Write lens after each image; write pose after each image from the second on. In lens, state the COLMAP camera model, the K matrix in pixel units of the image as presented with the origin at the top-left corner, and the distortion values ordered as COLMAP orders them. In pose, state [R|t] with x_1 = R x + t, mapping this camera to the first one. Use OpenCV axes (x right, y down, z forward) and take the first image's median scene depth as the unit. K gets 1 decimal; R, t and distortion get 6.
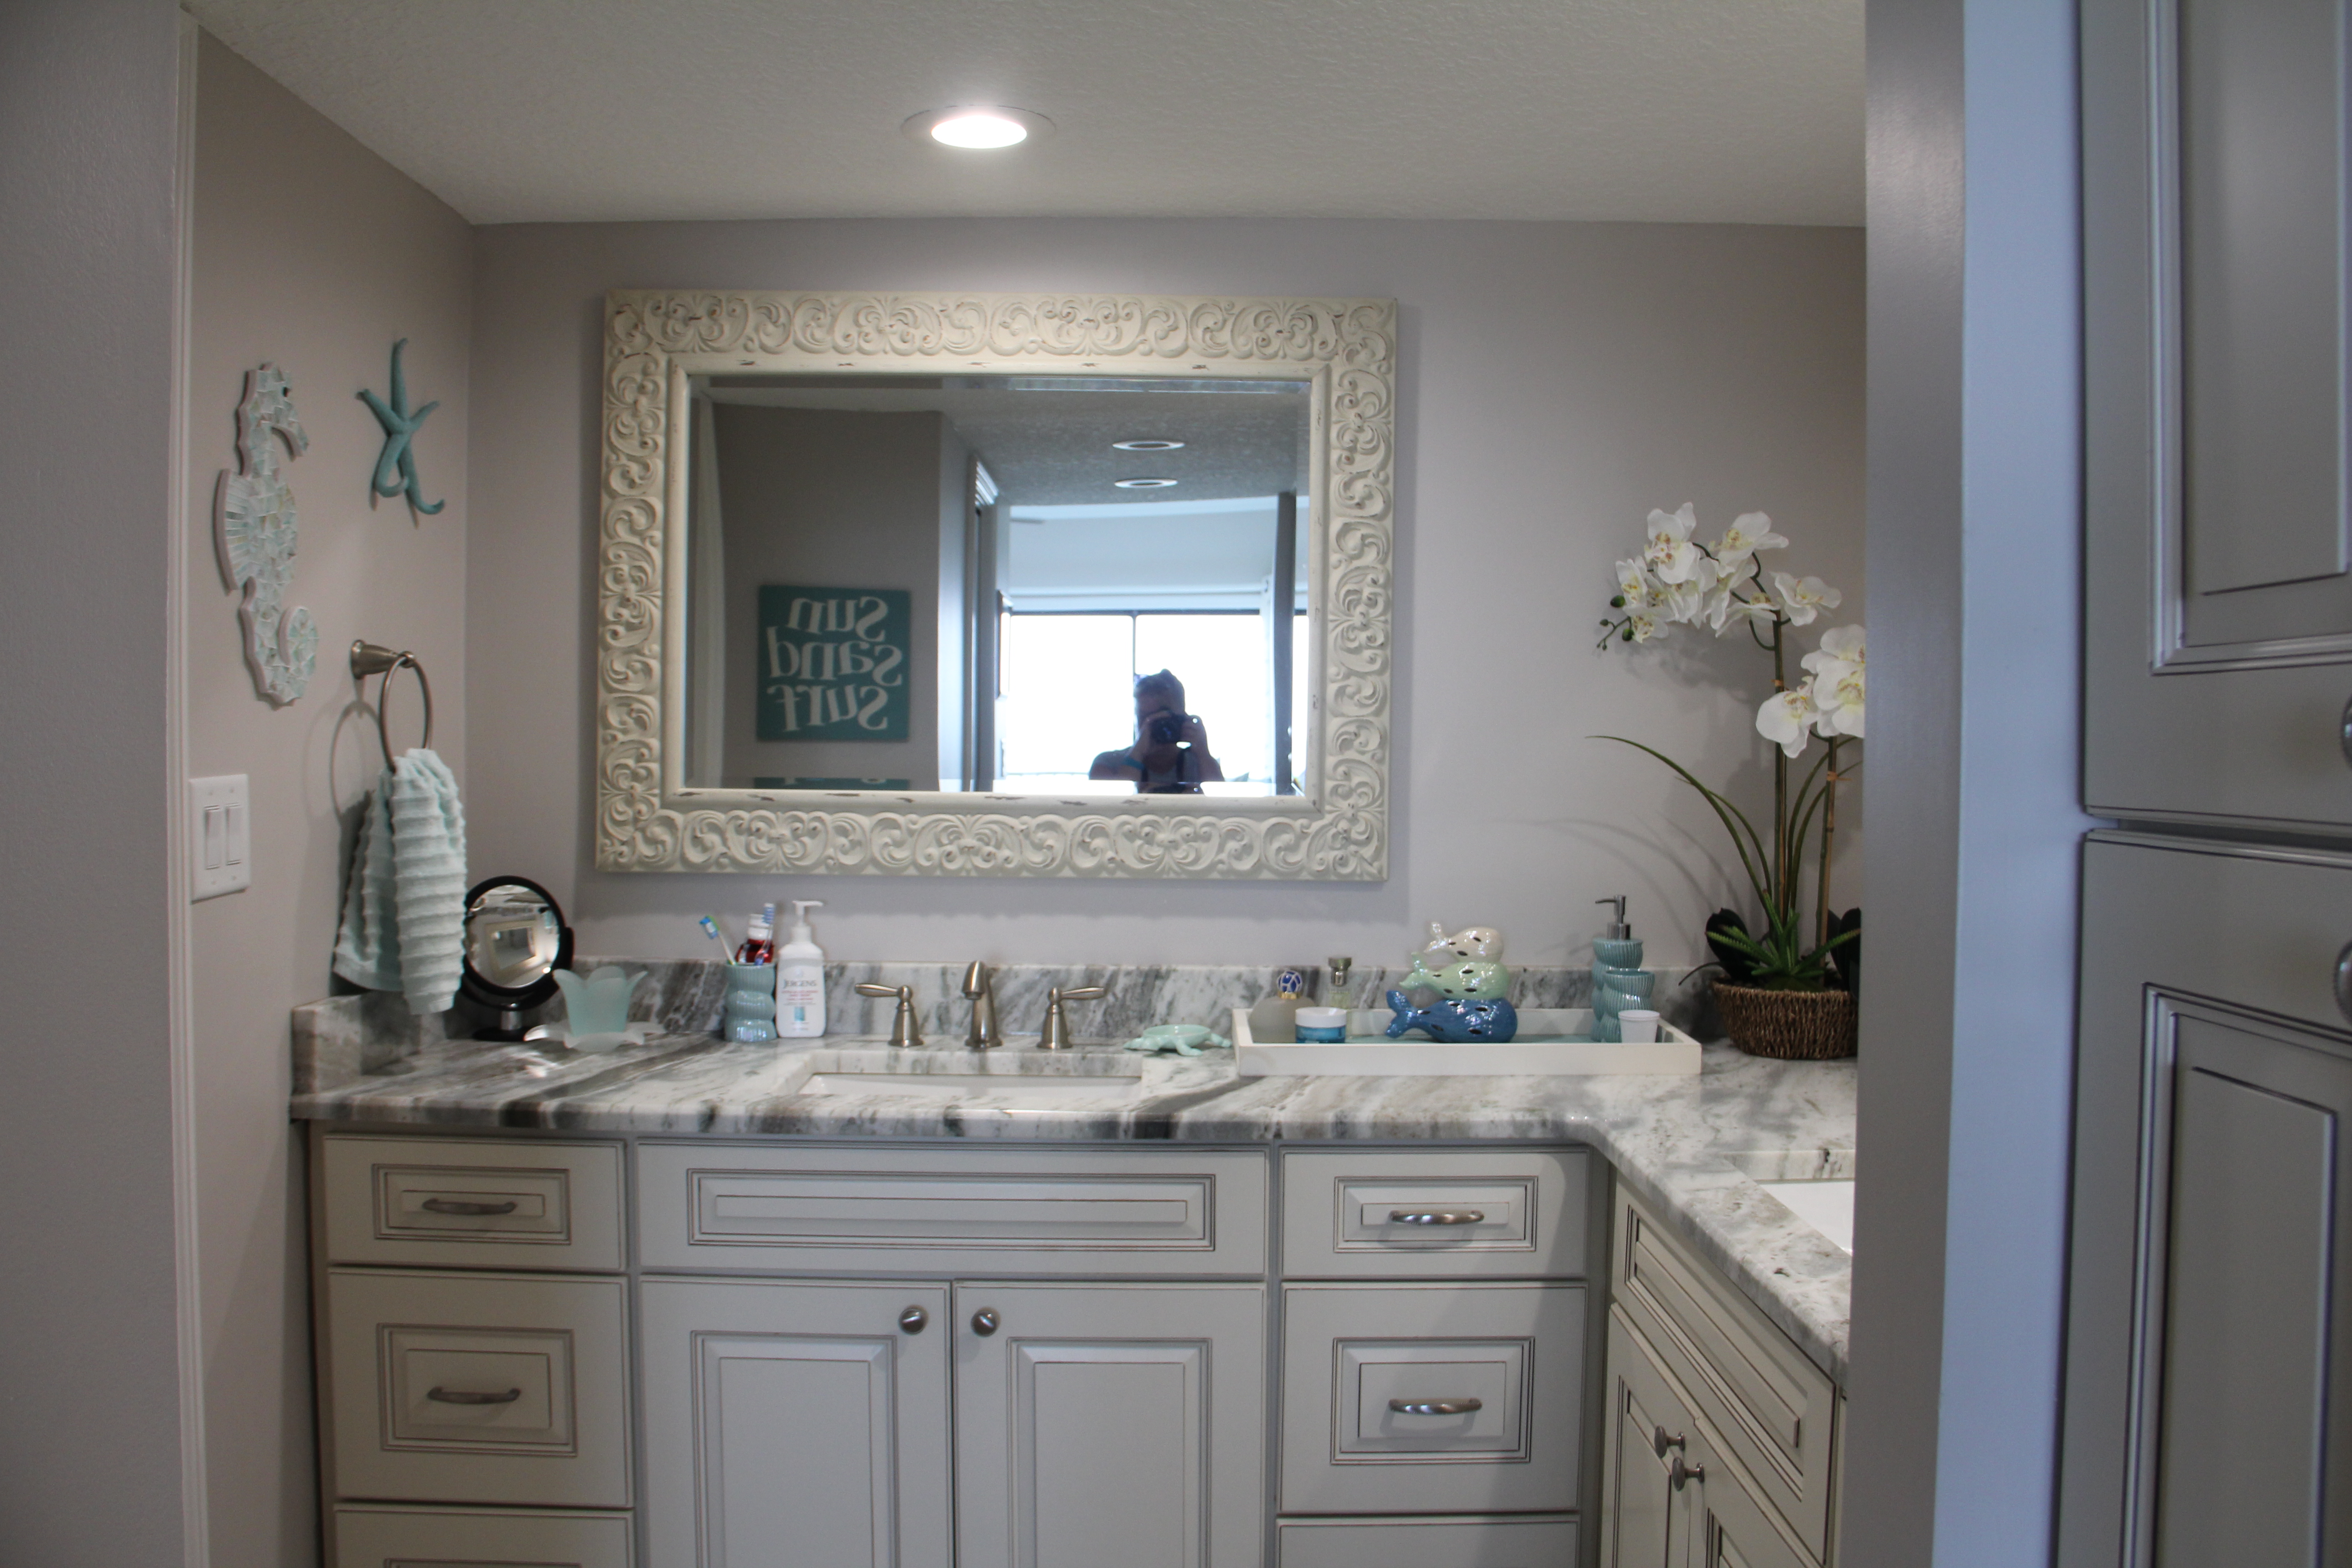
lens RADIAL K [[1934.4, 0, 1187.9], [0, 1934.4, 822.0], [0, 0, 1]] dist [-0.190118, 0.138019]
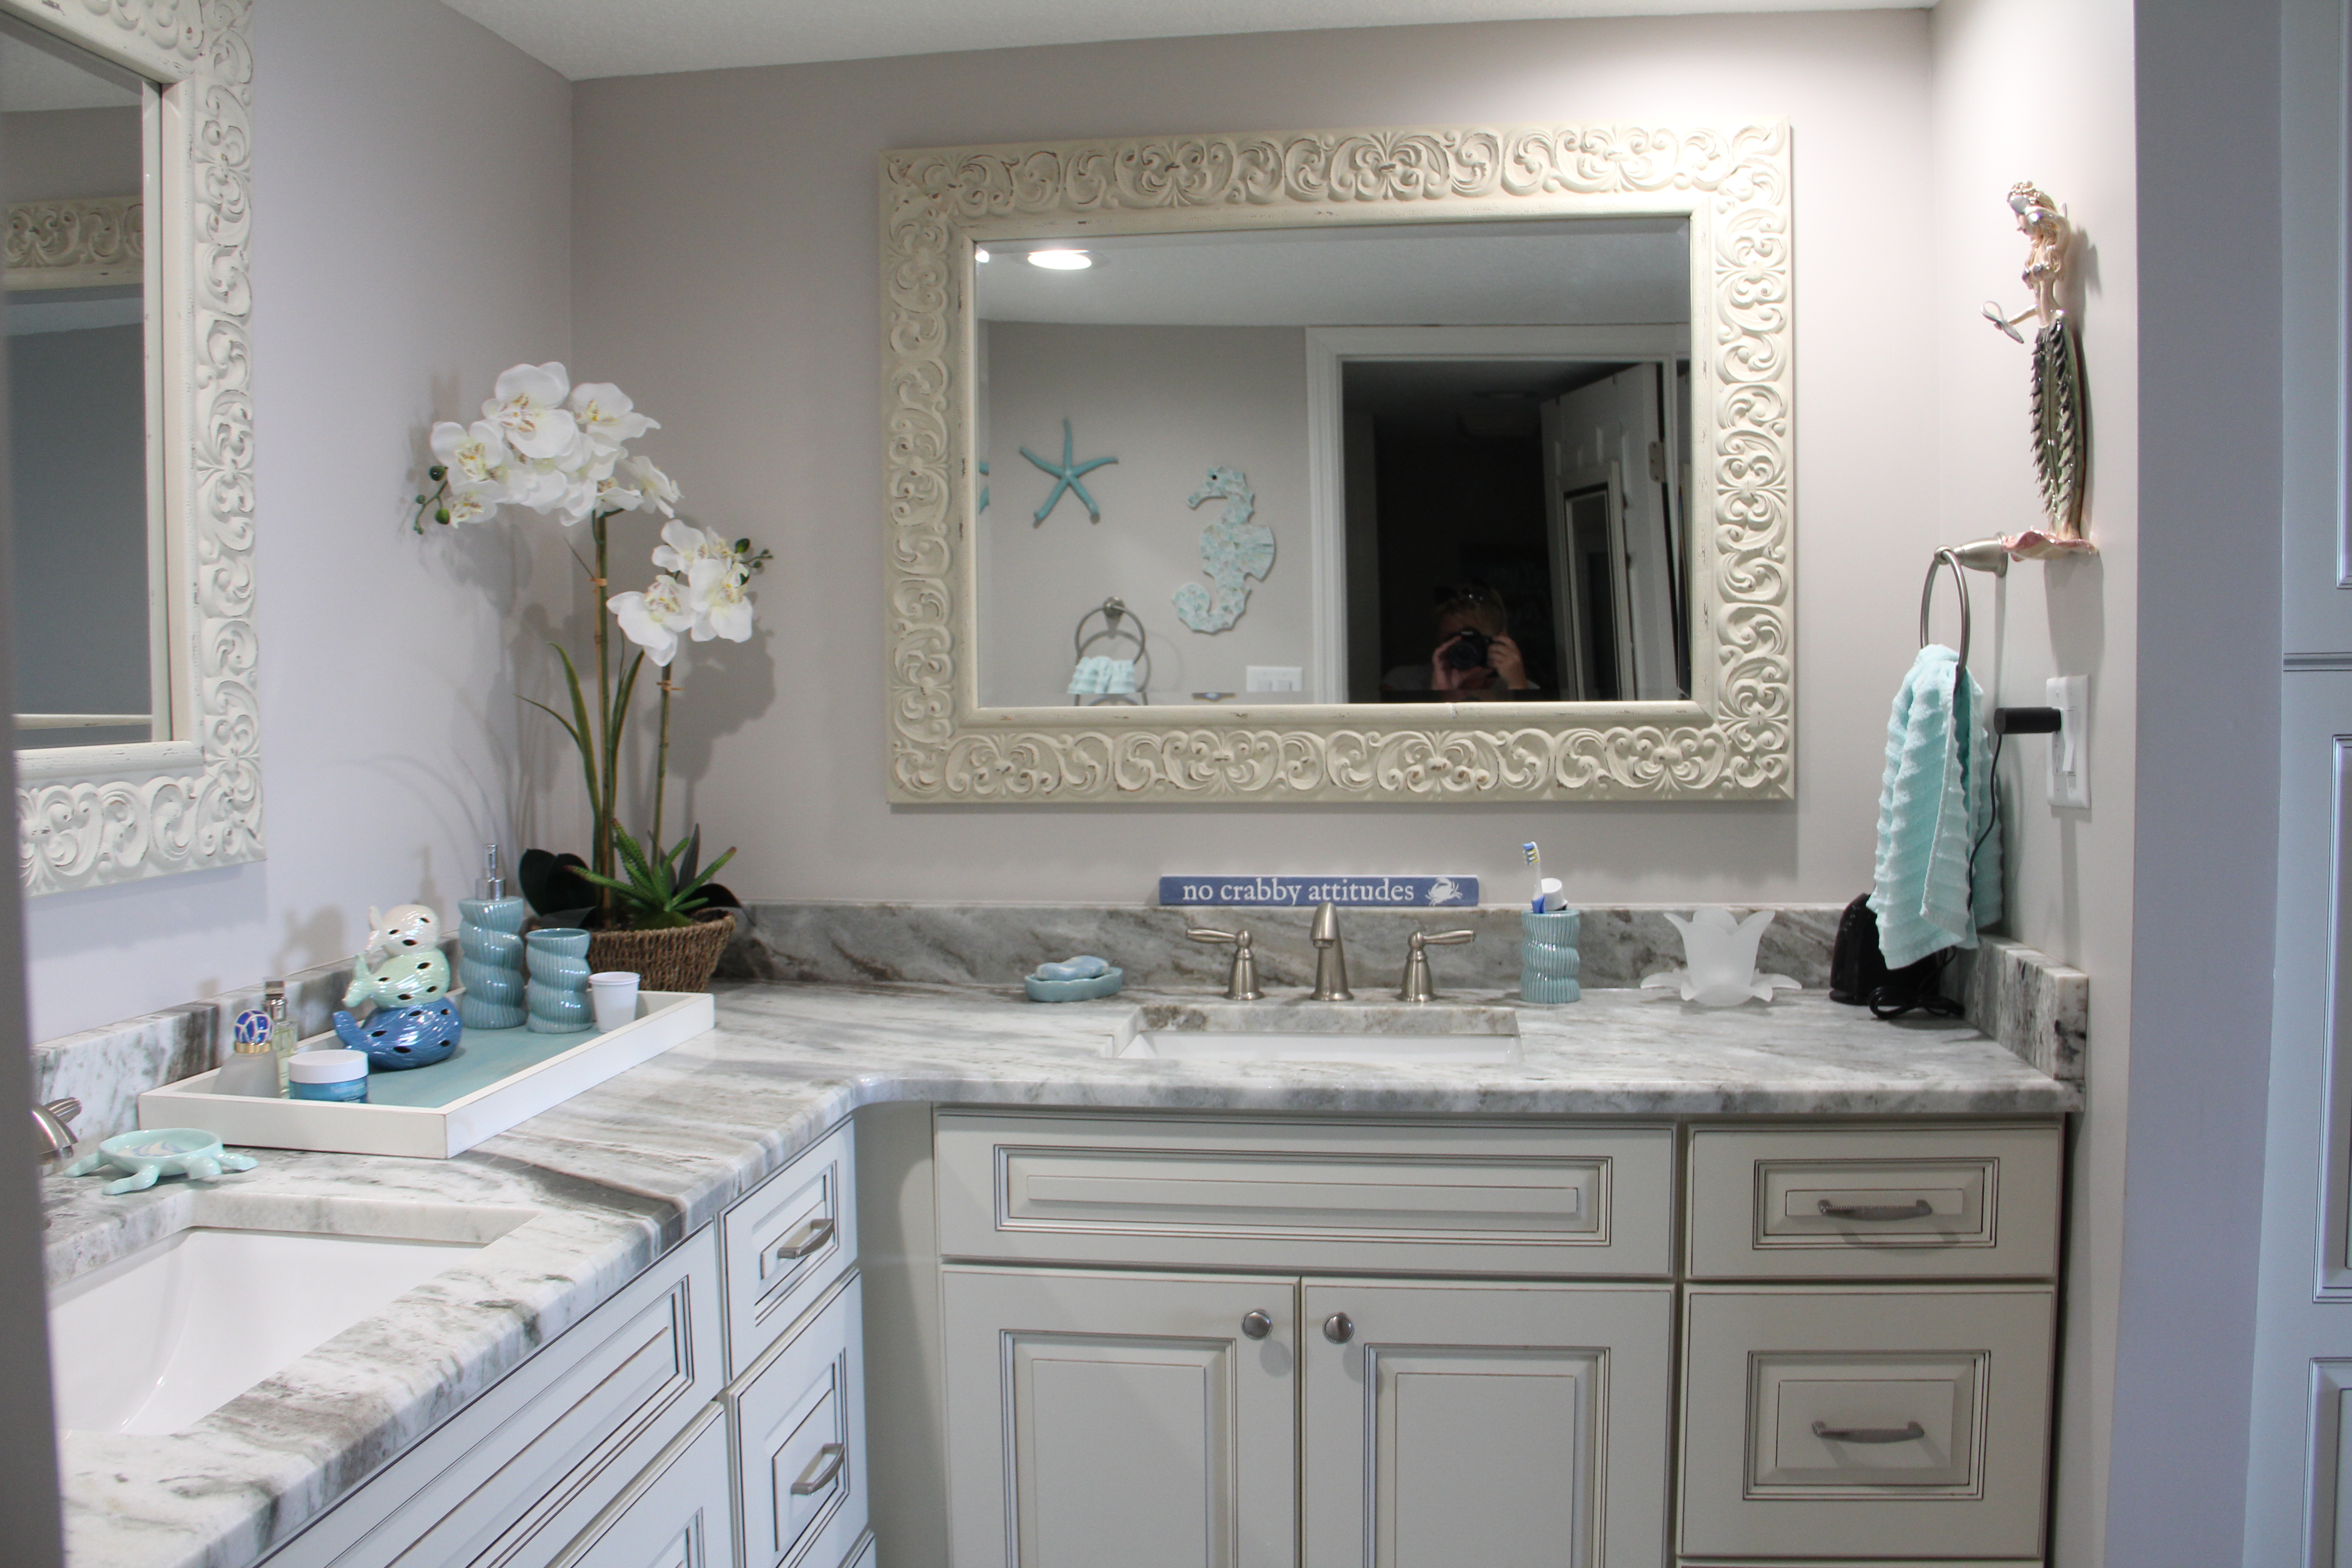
lens RADIAL K [[1934.4, 0, 1187.9], [0, 1934.4, 822.0], [0, 0, 1]] dist [-0.190118, 0.138019]
pose [[0.132528, -0.086440, 0.987403, -0.509395], [0.052922, 0.995386, 0.080035, -0.018379], [-0.989765, 0.041648, 0.136491, 0.599687]]
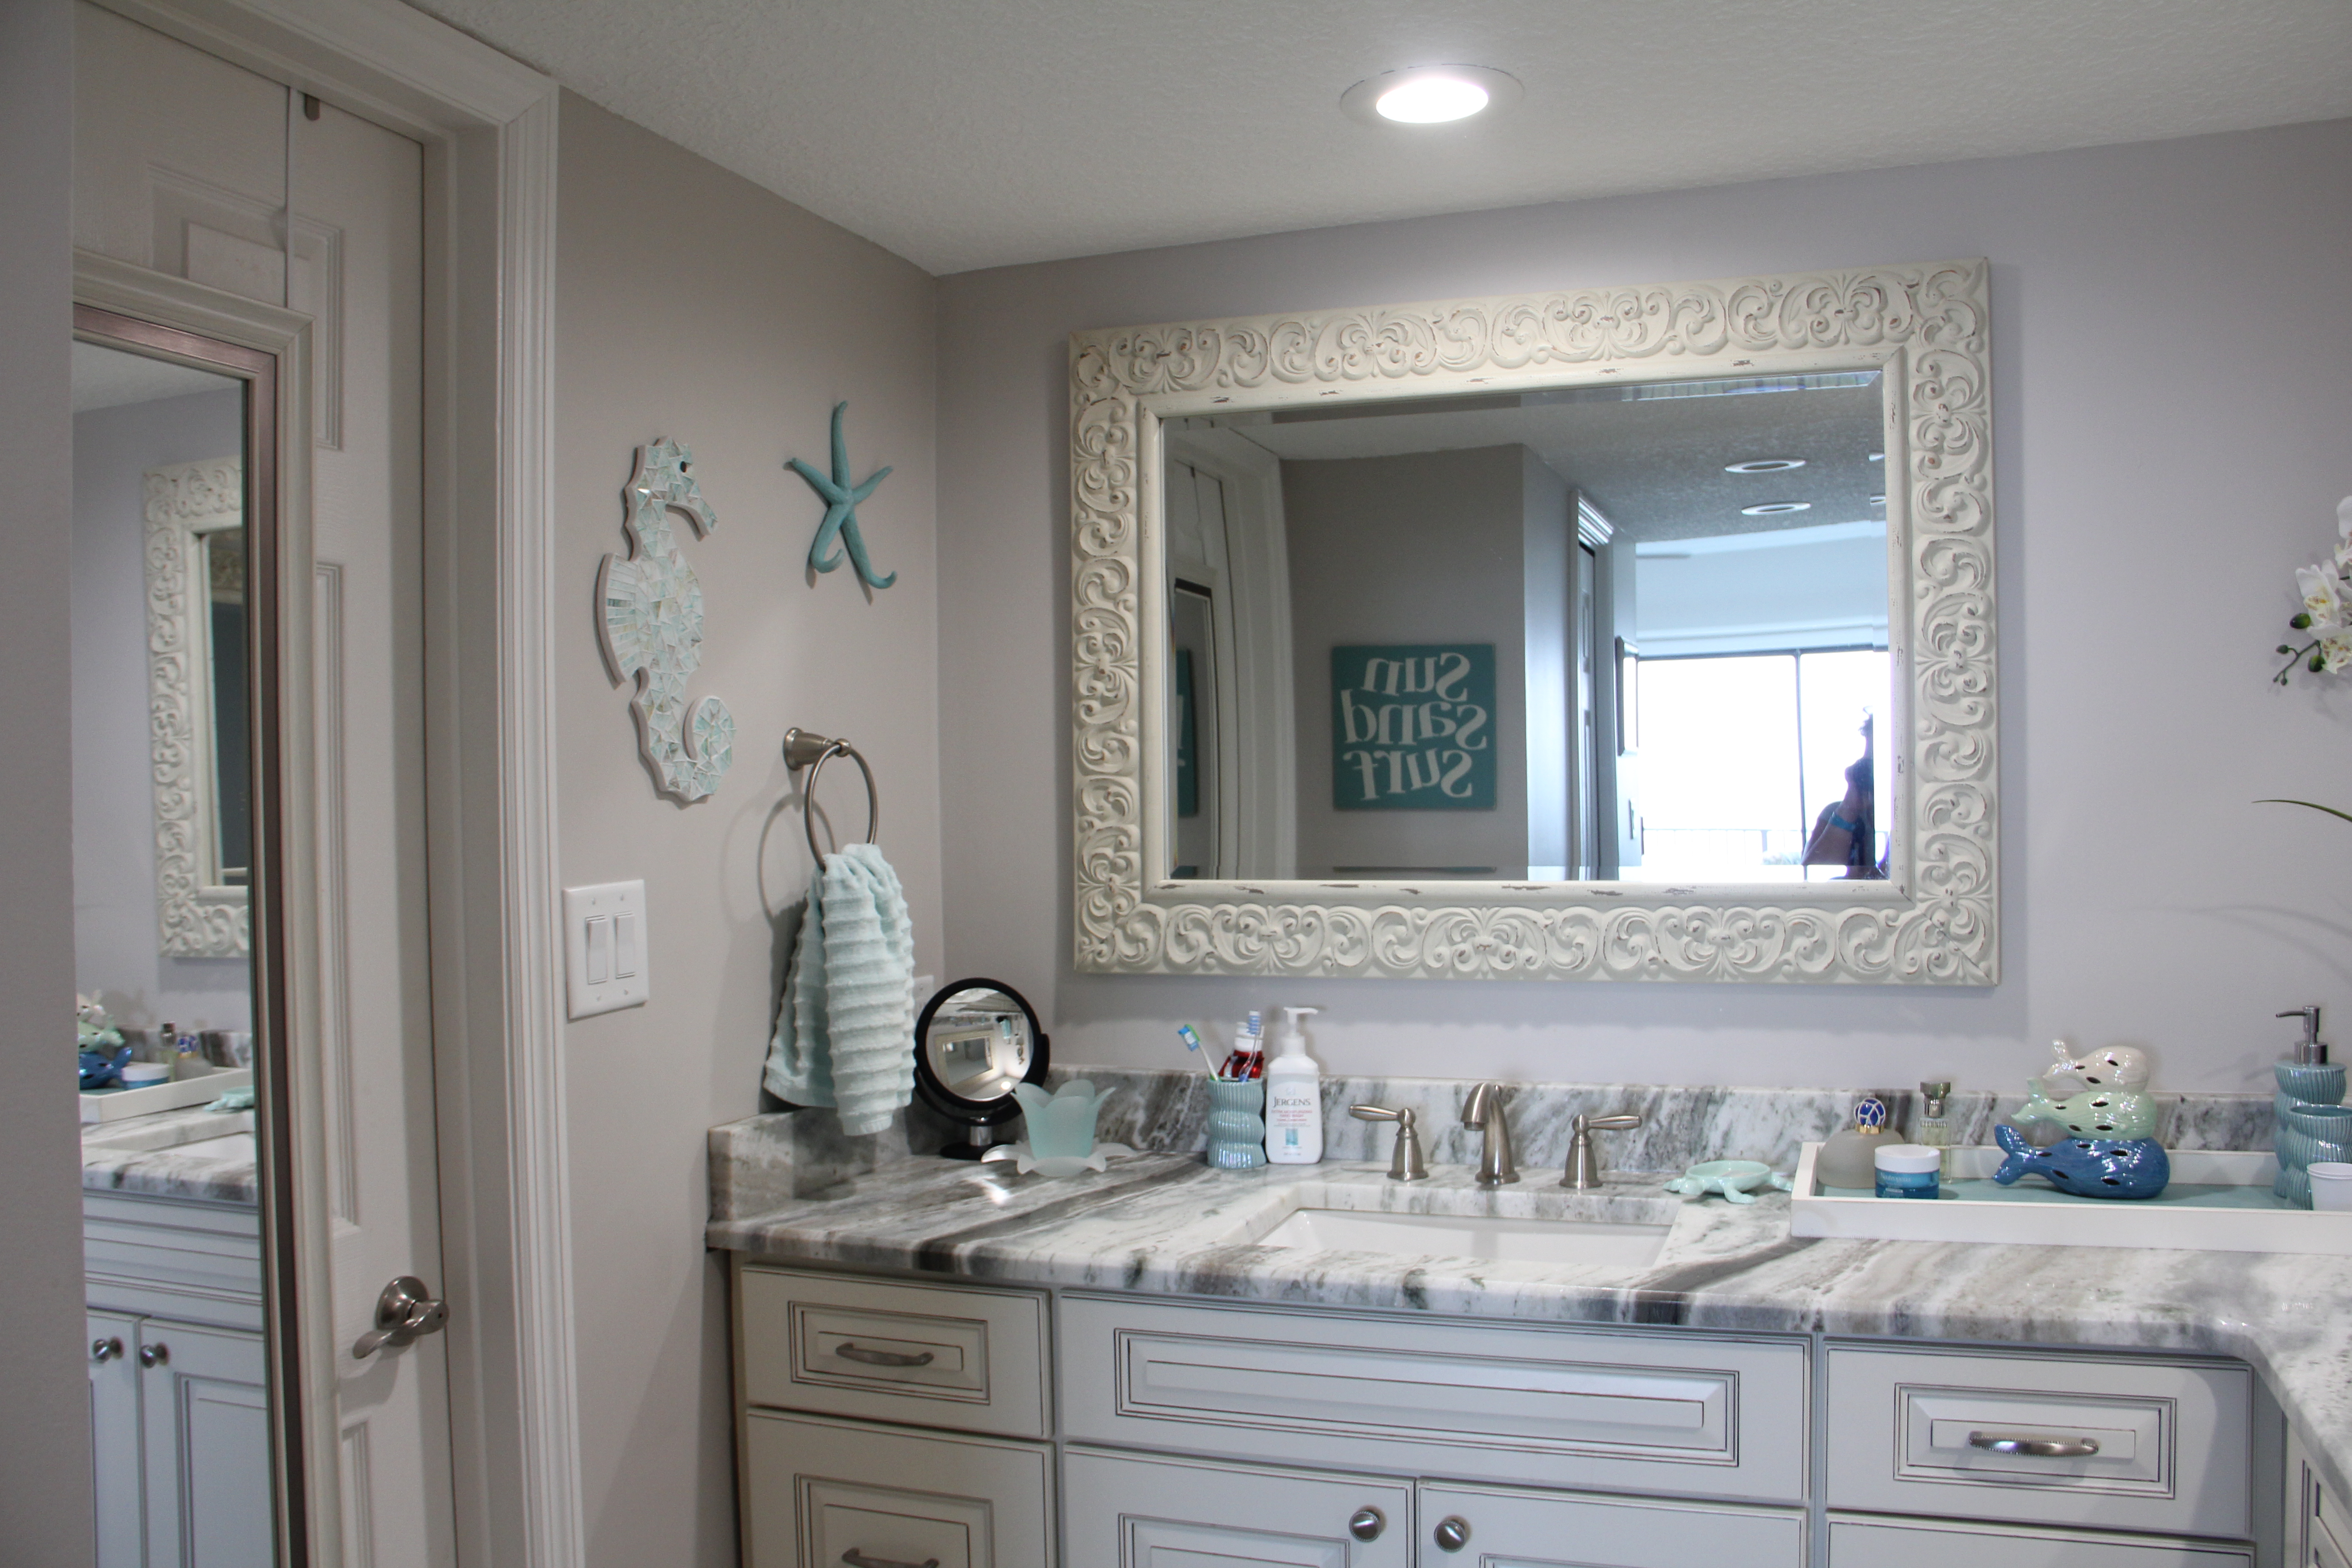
lens RADIAL K [[1934.4, 0, 1187.9], [0, 1934.4, 822.0], [0, 0, 1]] dist [-0.190118, 0.138019]
pose [[0.935492, -0.020188, -0.352770, 0.065837], [0.010765, 0.999531, -0.028654, -0.018882], [0.353184, 0.023008, 0.935271, 0.159093]]
